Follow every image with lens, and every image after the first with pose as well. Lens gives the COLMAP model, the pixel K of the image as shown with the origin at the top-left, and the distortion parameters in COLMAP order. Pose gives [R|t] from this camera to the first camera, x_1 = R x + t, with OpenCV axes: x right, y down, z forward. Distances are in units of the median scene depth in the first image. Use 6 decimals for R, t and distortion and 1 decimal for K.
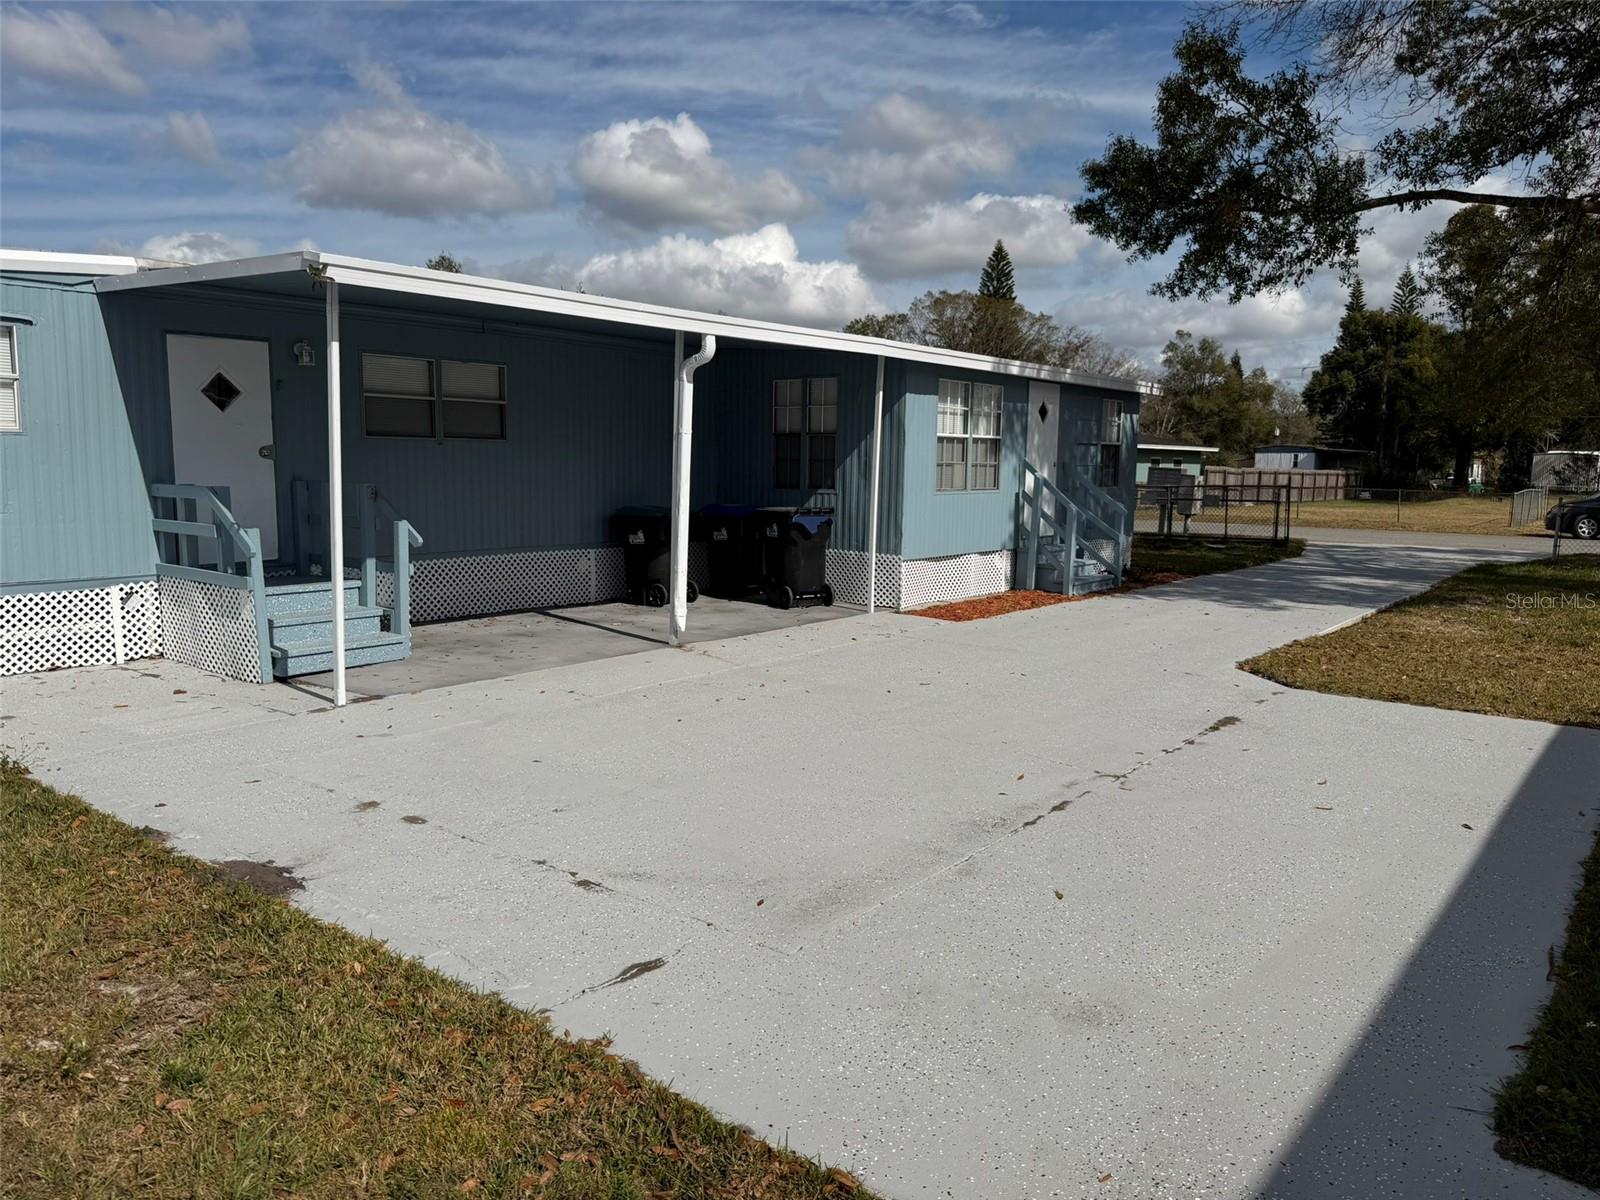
lens RADIAL K [[1128.3, 0, 799.4], [0, 1128.3, 601.5], [0, 0, 1]] dist [0.063731, -0.090550]
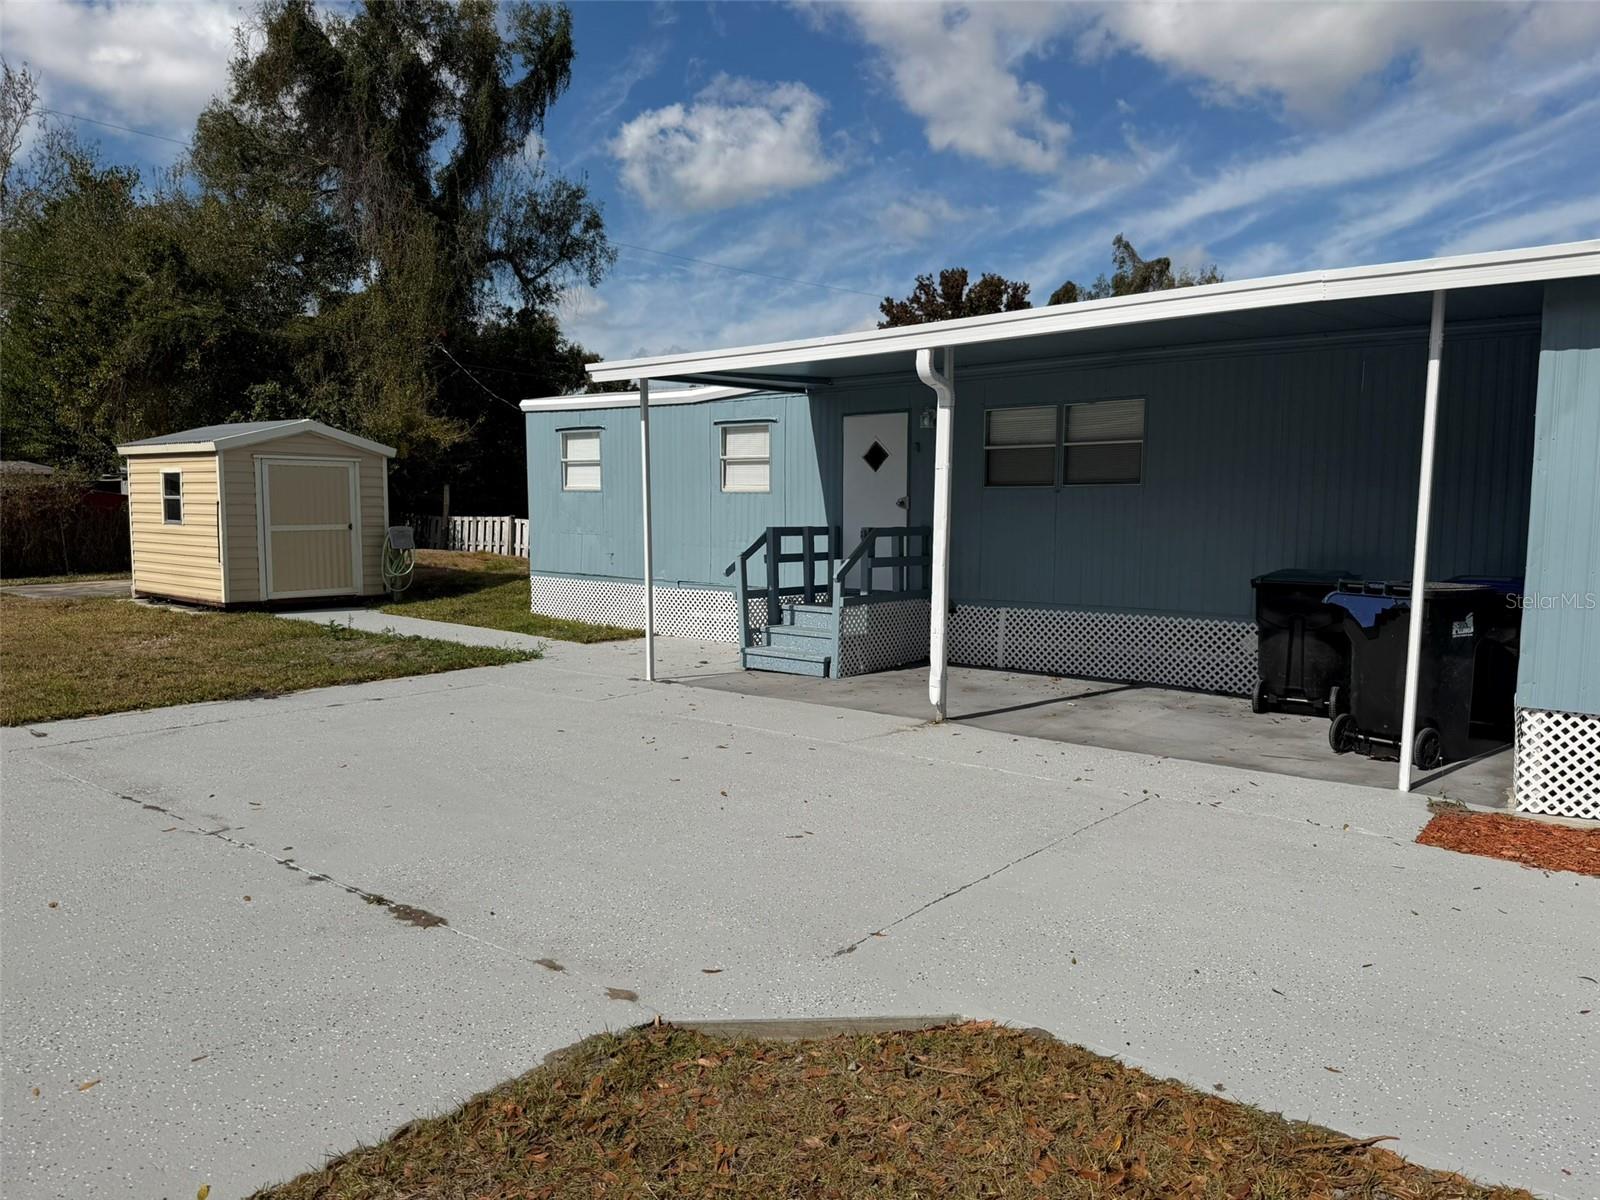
lens RADIAL K [[1128.3, 0, 802.1], [0, 1128.3, 611.1], [0, 0, 1]] dist [0.063731, -0.090550]
pose [[-0.013153, 0.087220, -0.996102, 0.758397], [-0.123664, 0.988399, 0.088178, -0.109970], [0.992237, 0.124342, -0.002214, 0.917249]]
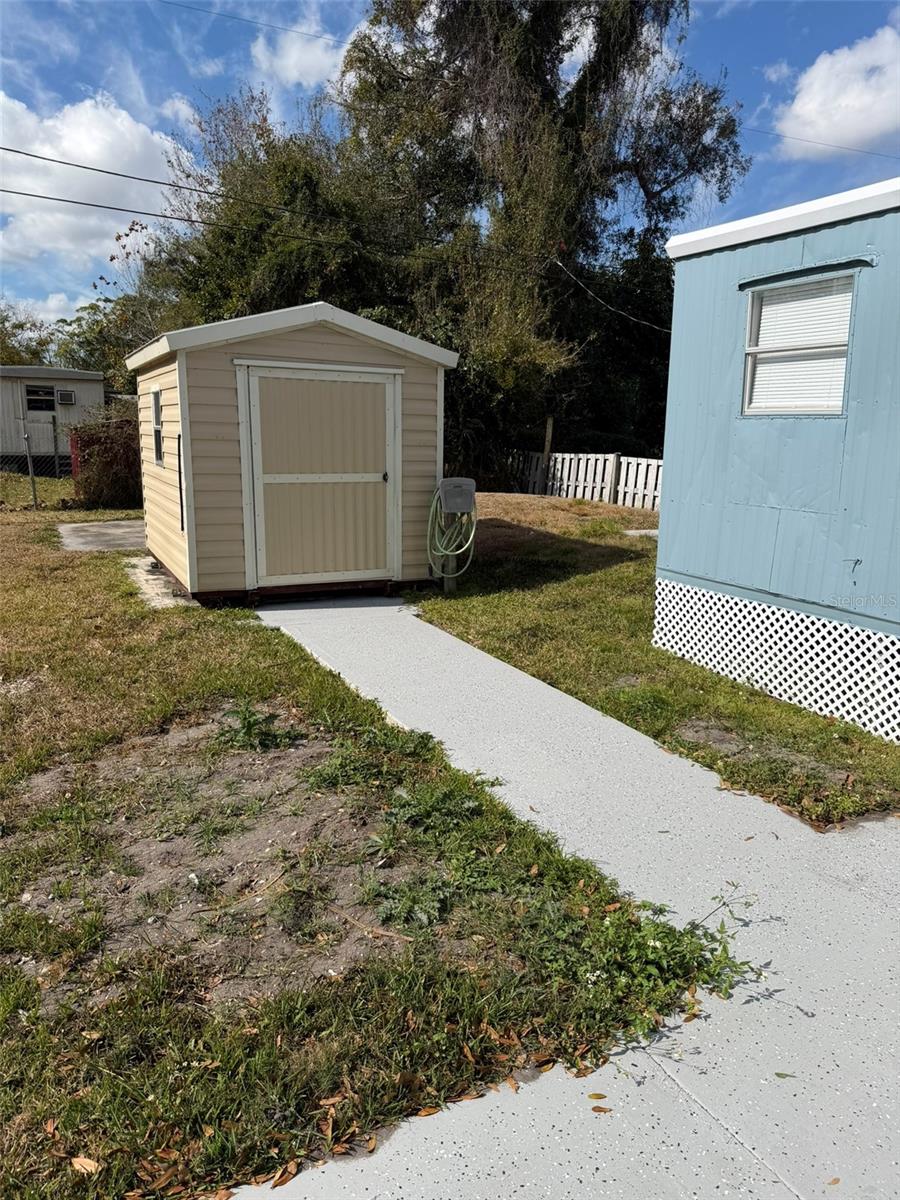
lens RADIAL K [[846.2, 0, 450.5], [0, 846.2, 602.9], [0, 0, 1]] dist [0.063731, -0.090550]
pose [[-0.431991, 0.162592, -0.887101, -0.205681], [-0.124977, 0.963333, 0.237424, -0.086620], [0.893177, 0.213433, -0.395831, 0.641641]]
